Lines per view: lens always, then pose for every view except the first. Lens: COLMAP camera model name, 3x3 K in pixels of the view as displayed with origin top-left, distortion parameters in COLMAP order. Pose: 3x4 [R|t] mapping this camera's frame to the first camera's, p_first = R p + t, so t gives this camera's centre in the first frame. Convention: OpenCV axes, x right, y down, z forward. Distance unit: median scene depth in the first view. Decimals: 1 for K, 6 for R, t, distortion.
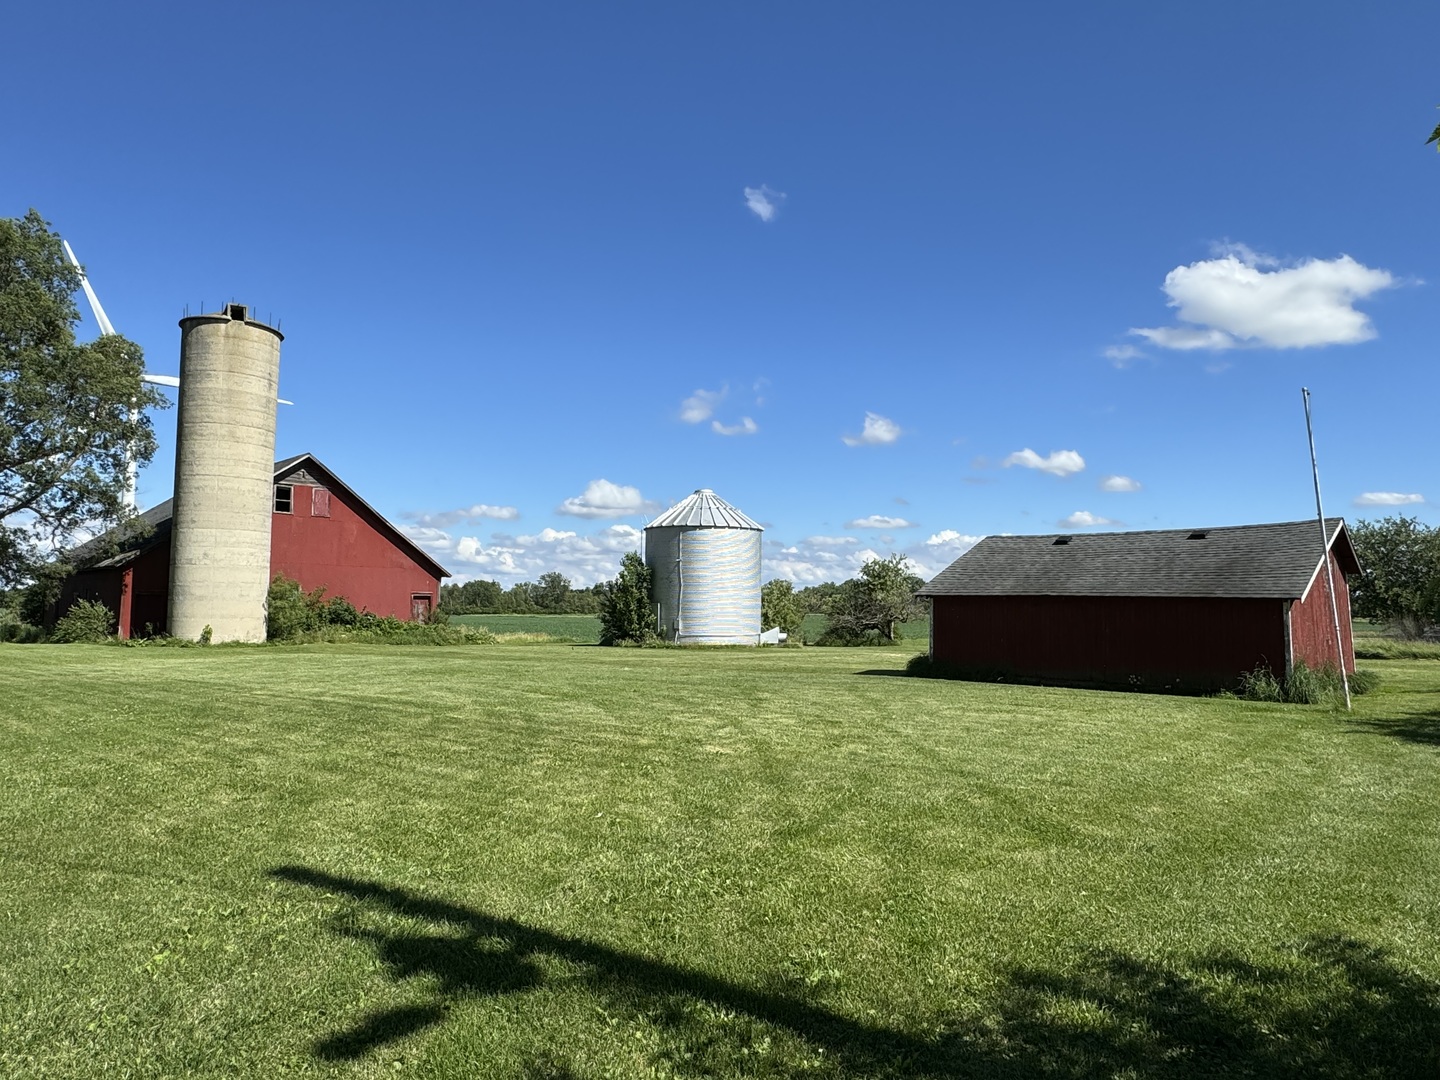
lens RADIAL K [[929.1, 0, 719.6], [0, 929.1, 538.7], [0, 0, 1]] dist [-0.001587, -0.000268]
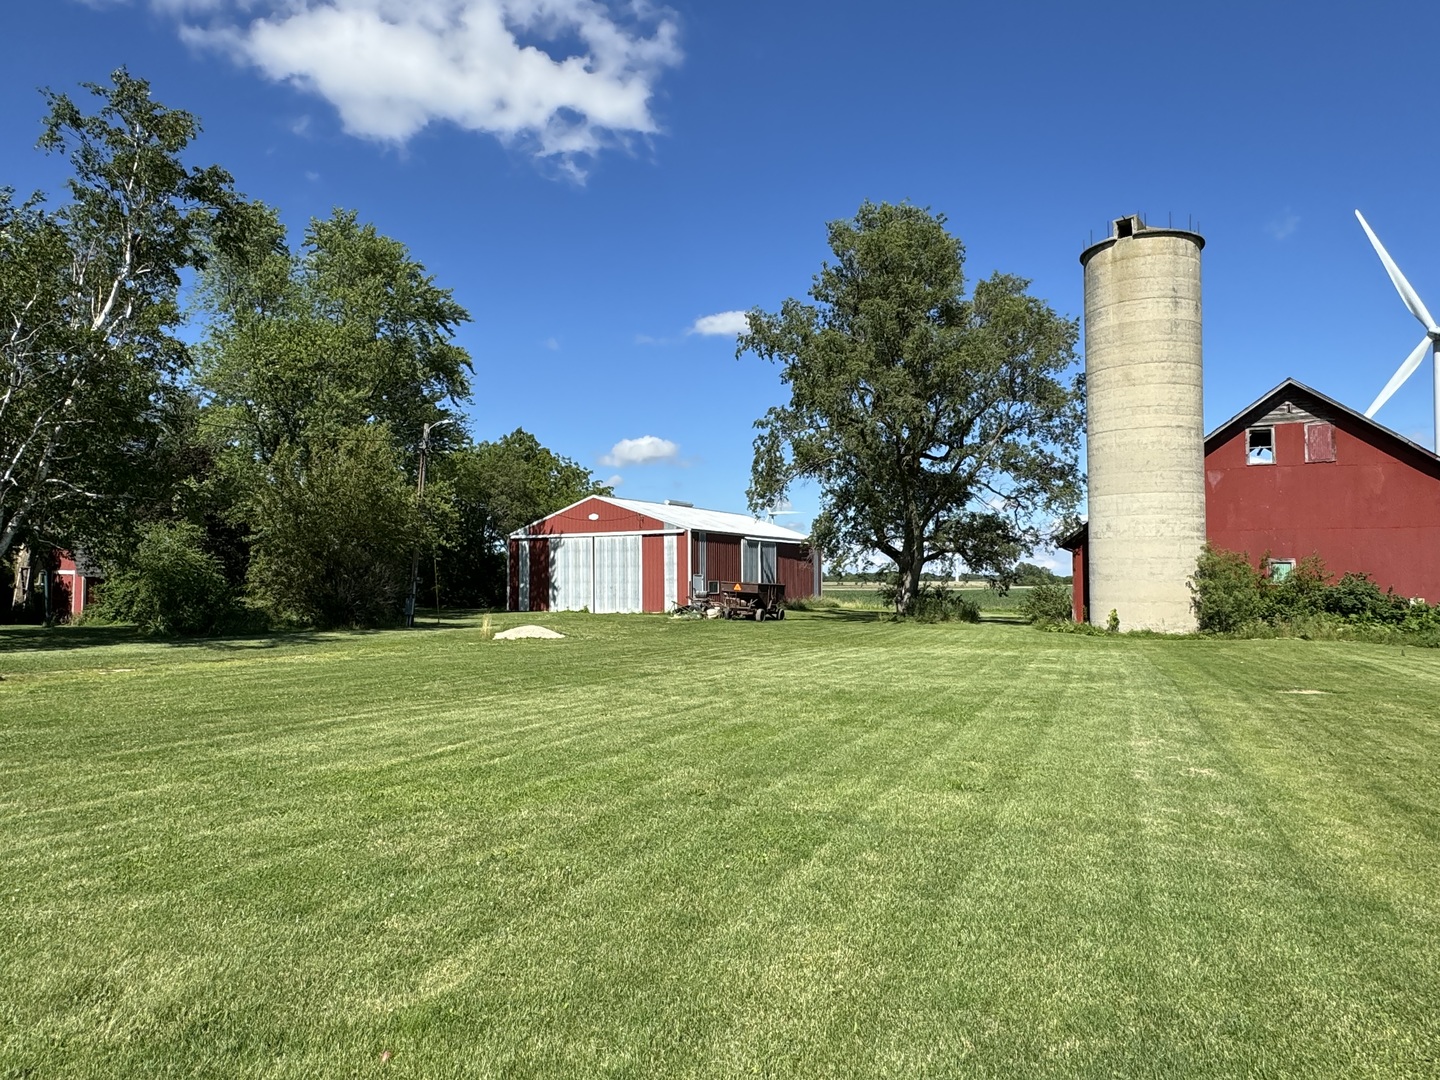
lens RADIAL K [[929.1, 0, 719.9], [0, 929.1, 539.0], [0, 0, 1]] dist [-0.001587, -0.000268]
pose [[0.255362, -0.052674, -0.965410, 0.163880], [0.071933, 0.996782, -0.035359, 0.032494], [0.964166, -0.060416, 0.258329, 0.432816]]
